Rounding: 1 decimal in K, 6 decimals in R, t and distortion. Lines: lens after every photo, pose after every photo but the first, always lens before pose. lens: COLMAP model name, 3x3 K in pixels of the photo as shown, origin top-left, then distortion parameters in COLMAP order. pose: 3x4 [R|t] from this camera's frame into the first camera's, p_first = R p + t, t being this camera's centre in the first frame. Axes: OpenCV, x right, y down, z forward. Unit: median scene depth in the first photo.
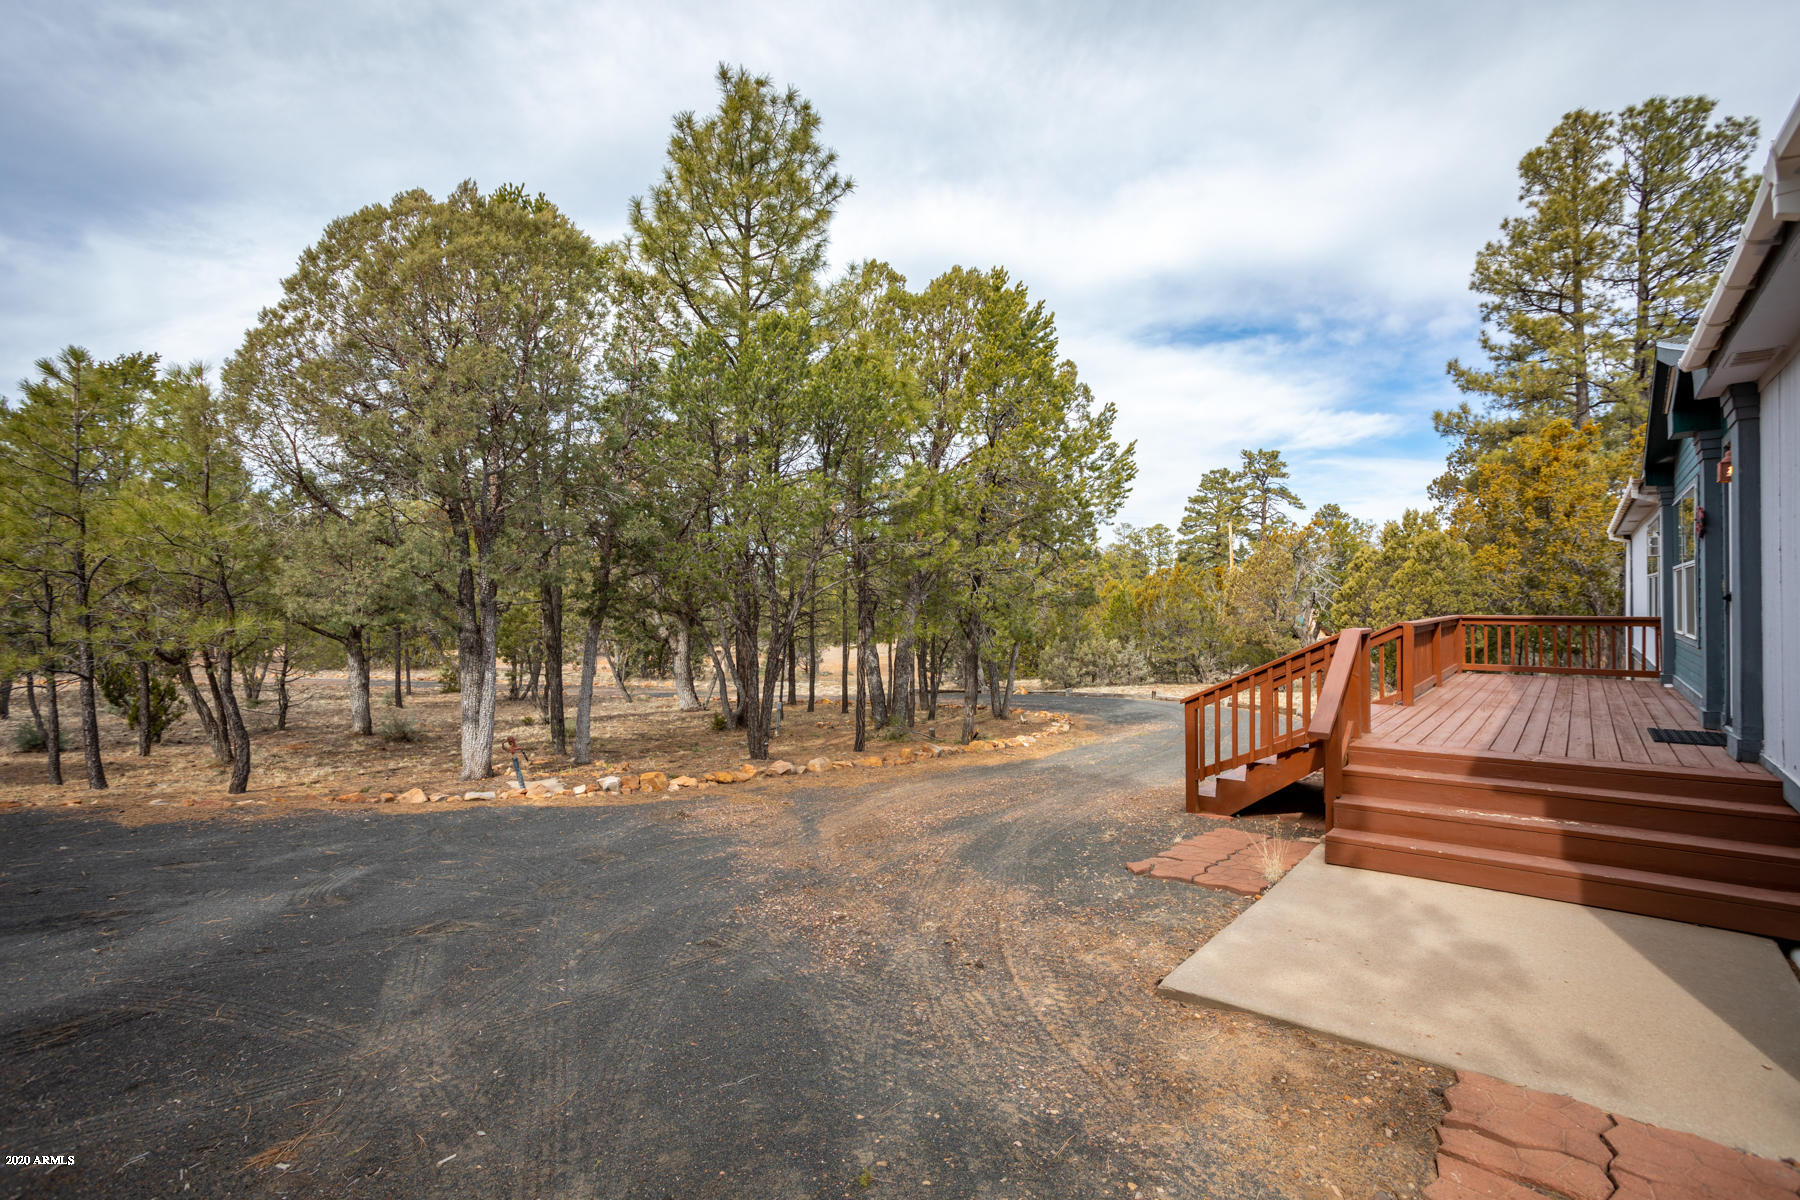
lens RADIAL K [[872.3, 0, 898.5], [0, 872.3, 596.7], [0, 0, 1]] dist [-0.000764, 0.000017]
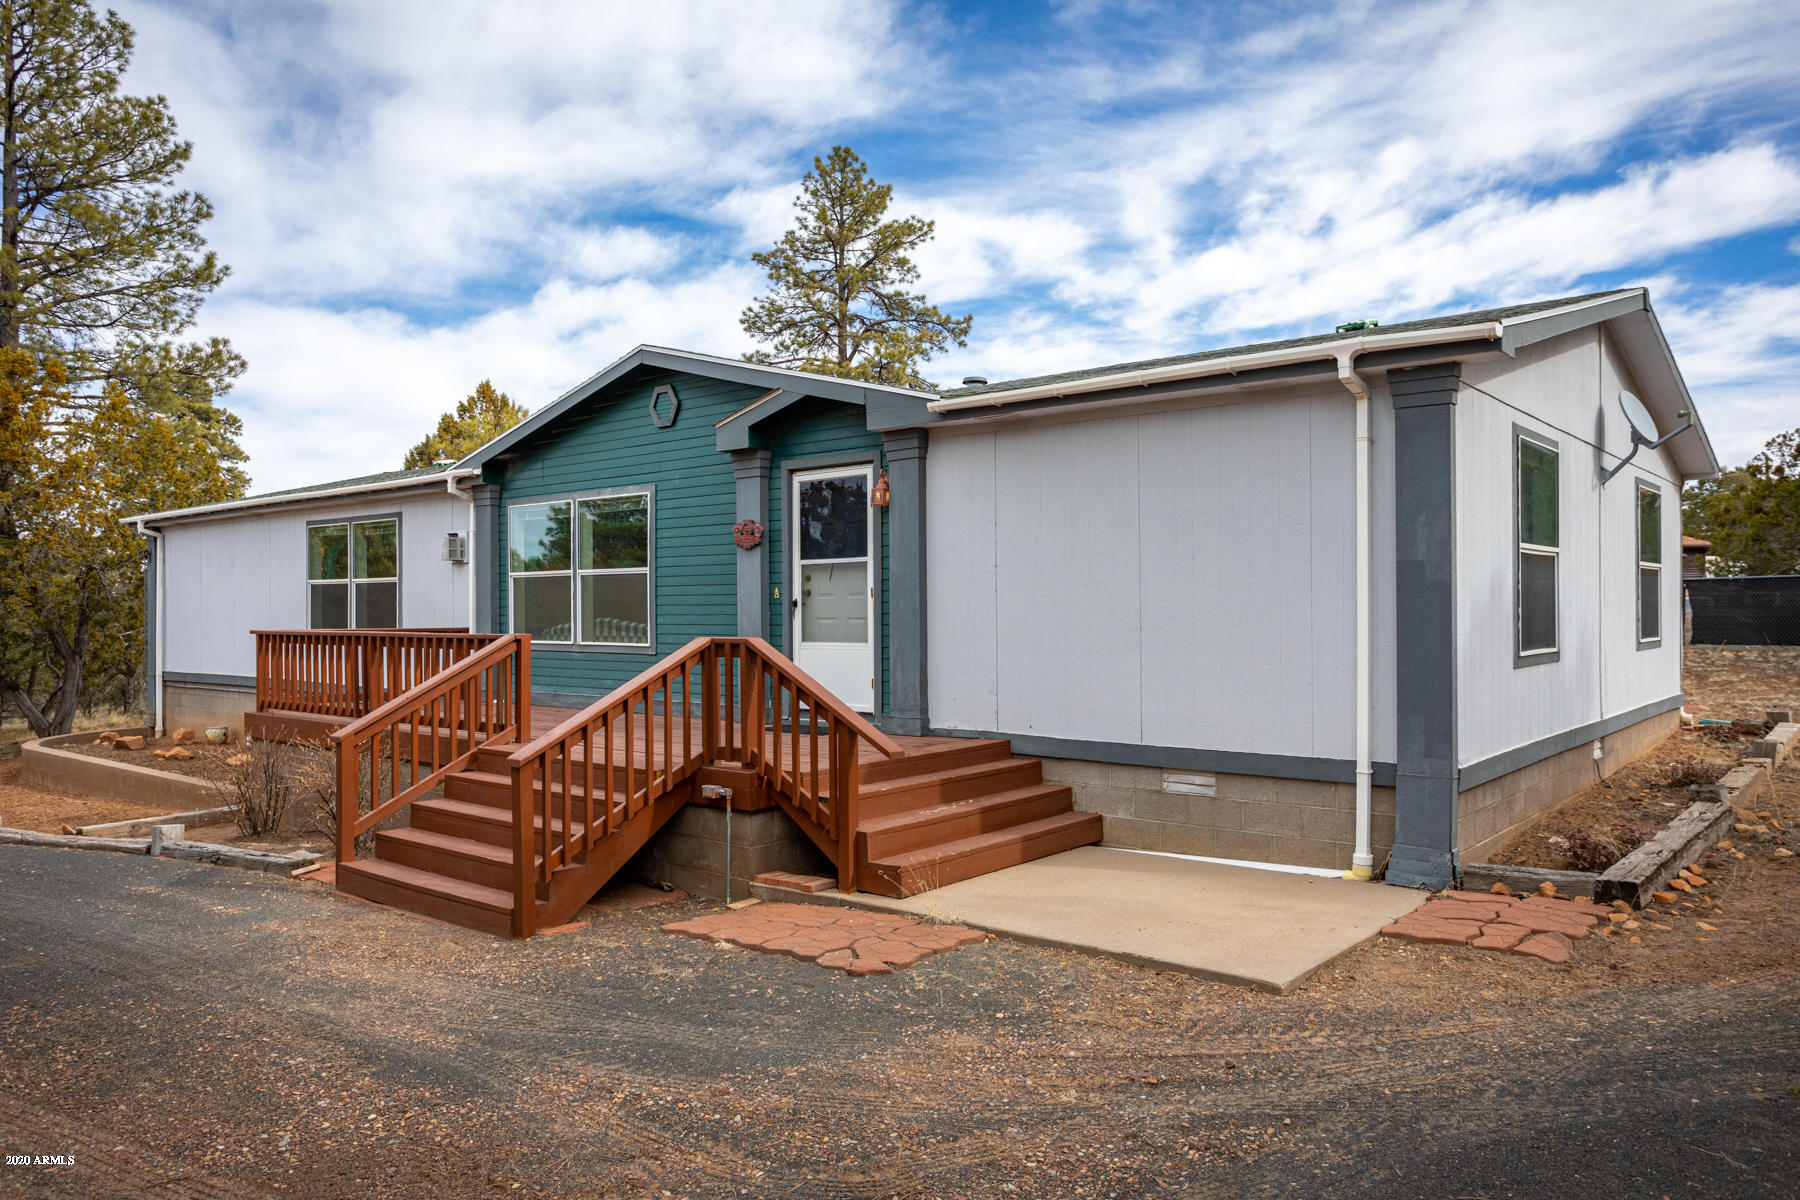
lens RADIAL K [[1249.7, 0, 898.7], [0, 1249.7, 604.6], [0, 0, 1]] dist [0.007535, 0.007036]
pose [[0.027317, 0.007812, 0.999596, -0.840116], [0.002502, 0.999966, -0.007883, 0.017846], [-0.999624, 0.002716, 0.027296, 1.033355]]
